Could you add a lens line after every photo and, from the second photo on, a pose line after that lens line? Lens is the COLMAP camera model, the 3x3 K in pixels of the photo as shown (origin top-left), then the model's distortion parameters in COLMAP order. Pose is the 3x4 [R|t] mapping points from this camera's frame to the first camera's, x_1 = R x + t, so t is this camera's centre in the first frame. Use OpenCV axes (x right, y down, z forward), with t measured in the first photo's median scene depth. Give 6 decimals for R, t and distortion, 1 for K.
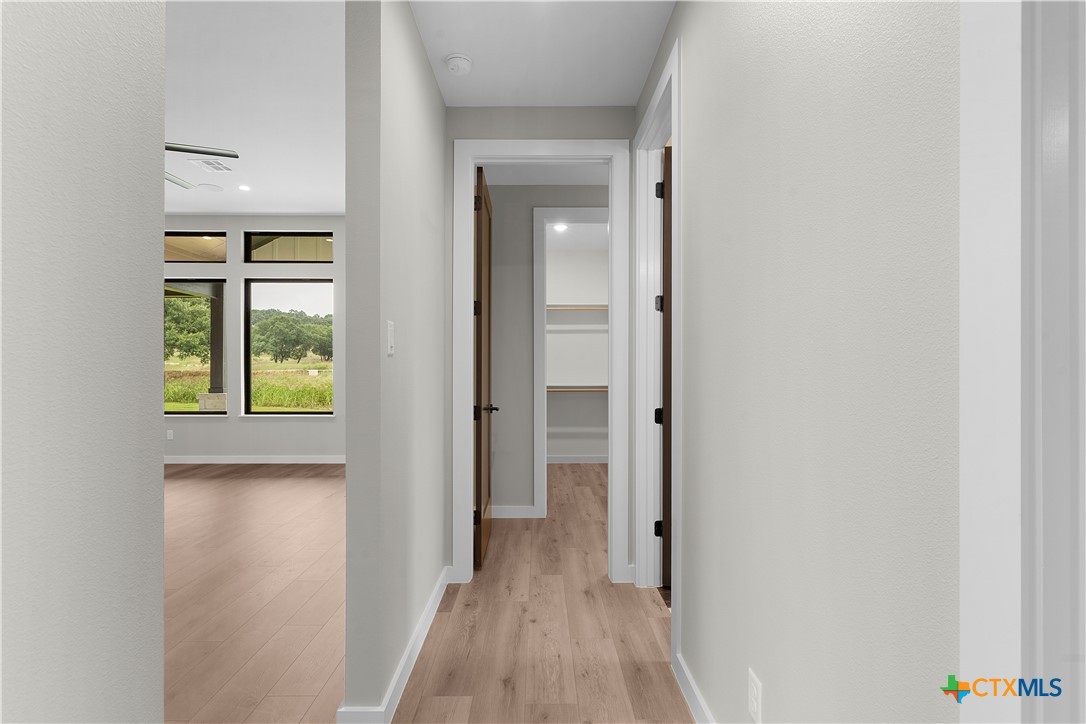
lens RADIAL K [[525.0, 0, 542.6], [0, 525.0, 362.5], [0, 0, 1]] dist [0.001387, -0.000791]
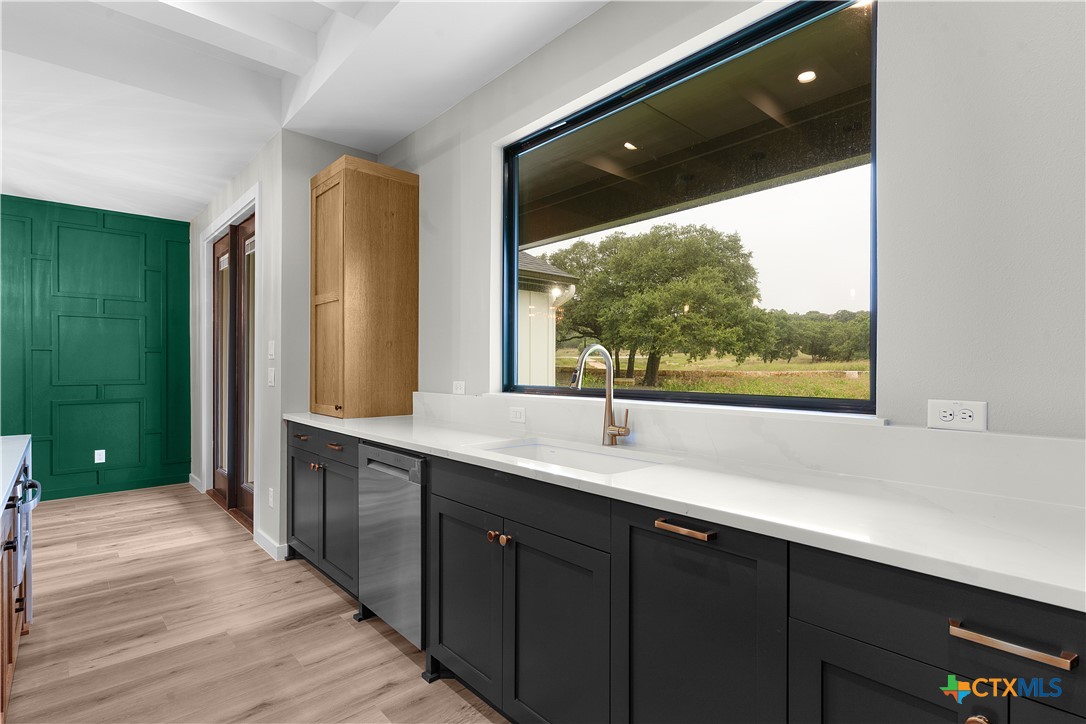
lens RADIAL K [[525.0, 0, 544.3], [0, 525.0, 363.9], [0, 0, 1]] dist [0.001387, -0.000791]
pose [[0.669864, -0.000753, -0.742484, -0.226301], [0.002154, 0.999997, 0.000929, 0.001839], [0.742481, -0.002222, 0.669864, 0.188326]]
